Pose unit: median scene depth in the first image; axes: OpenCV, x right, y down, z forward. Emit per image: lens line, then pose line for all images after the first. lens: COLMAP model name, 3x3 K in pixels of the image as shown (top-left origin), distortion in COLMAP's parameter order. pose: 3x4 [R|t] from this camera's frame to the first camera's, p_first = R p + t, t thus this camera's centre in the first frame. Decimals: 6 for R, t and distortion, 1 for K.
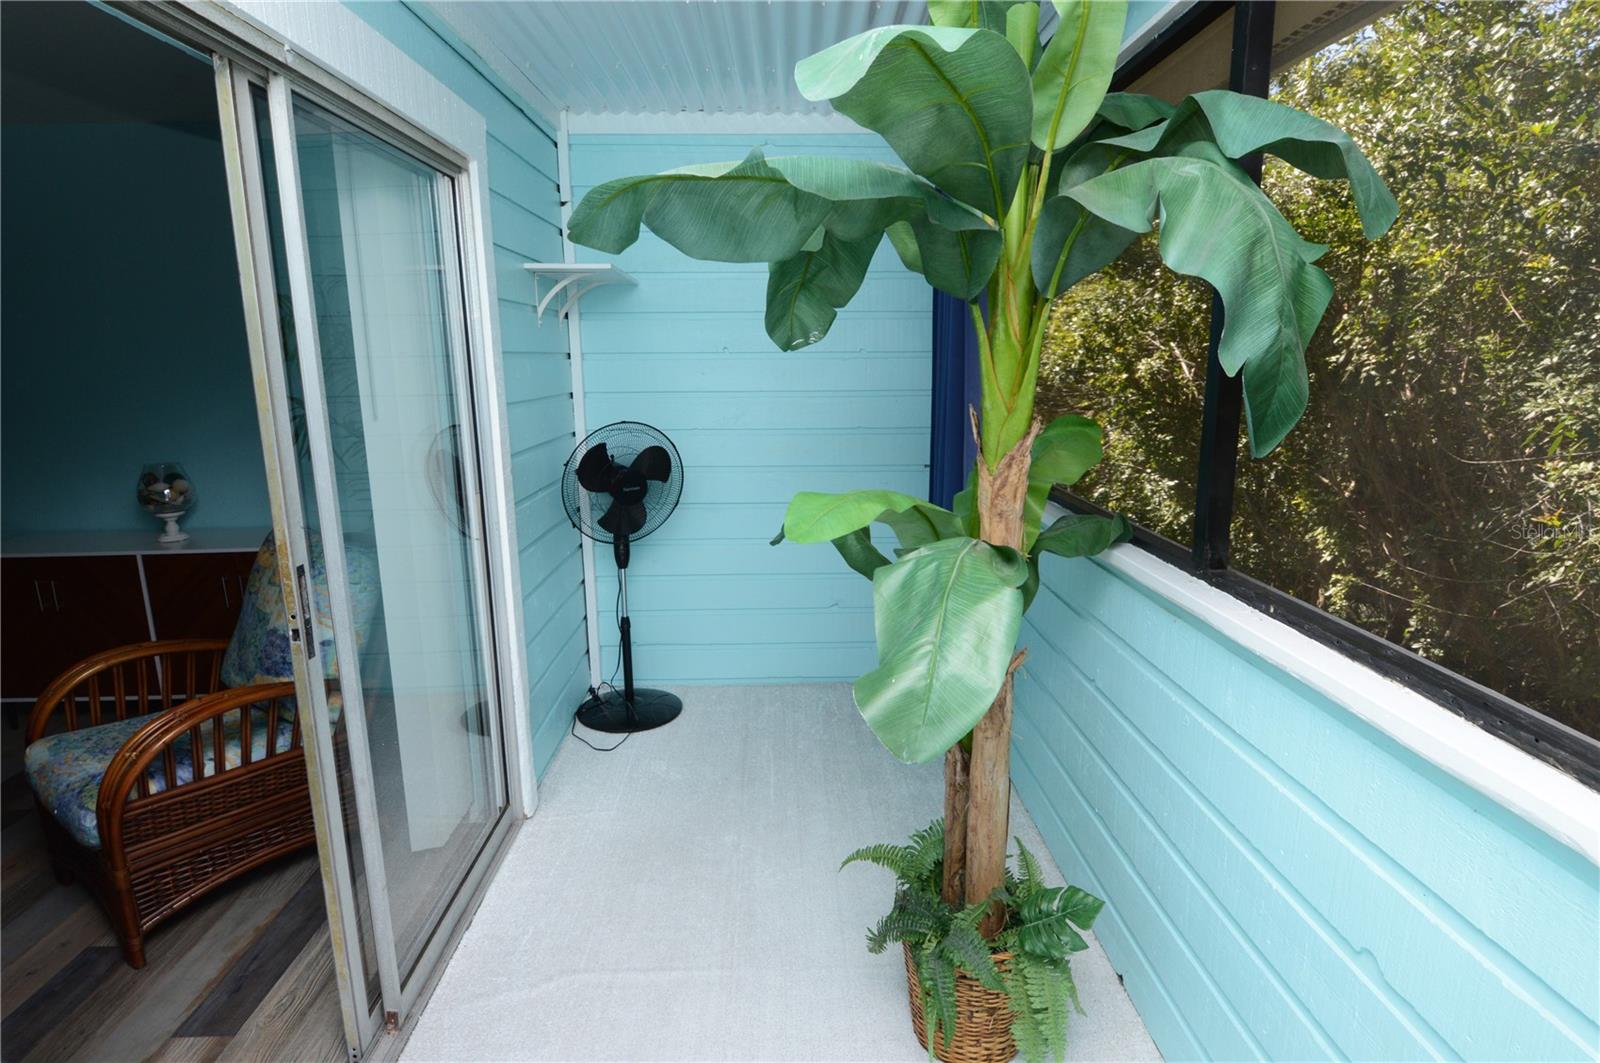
lens RADIAL K [[863.7, 0, 805.5], [0, 863.7, 520.6], [0, 0, 1]] dist [0.019041, -0.028910]
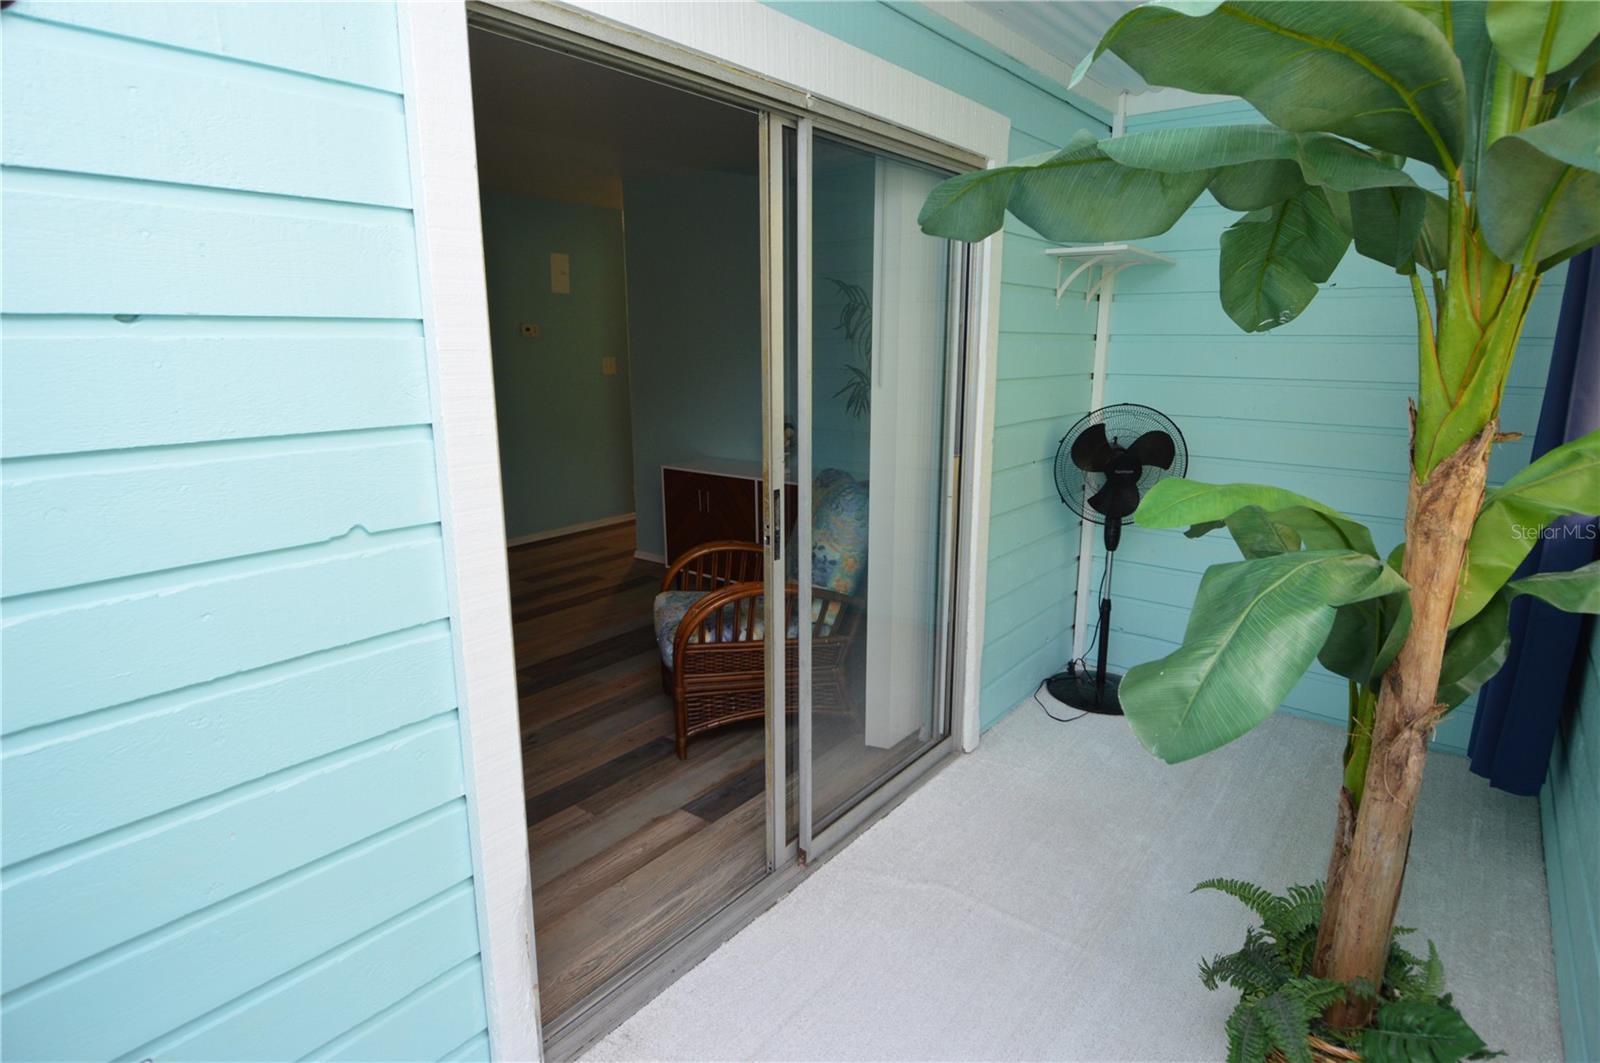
lens RADIAL K [[863.7, 0, 805.5], [0, 863.7, 520.6], [0, 0, 1]] dist [0.019041, -0.028910]
pose [[0.763006, 0.145721, -0.629751, 0.230871], [-0.134863, 0.988705, 0.065381, 0.004911], [0.632165, 0.035045, 0.774041, -0.000216]]
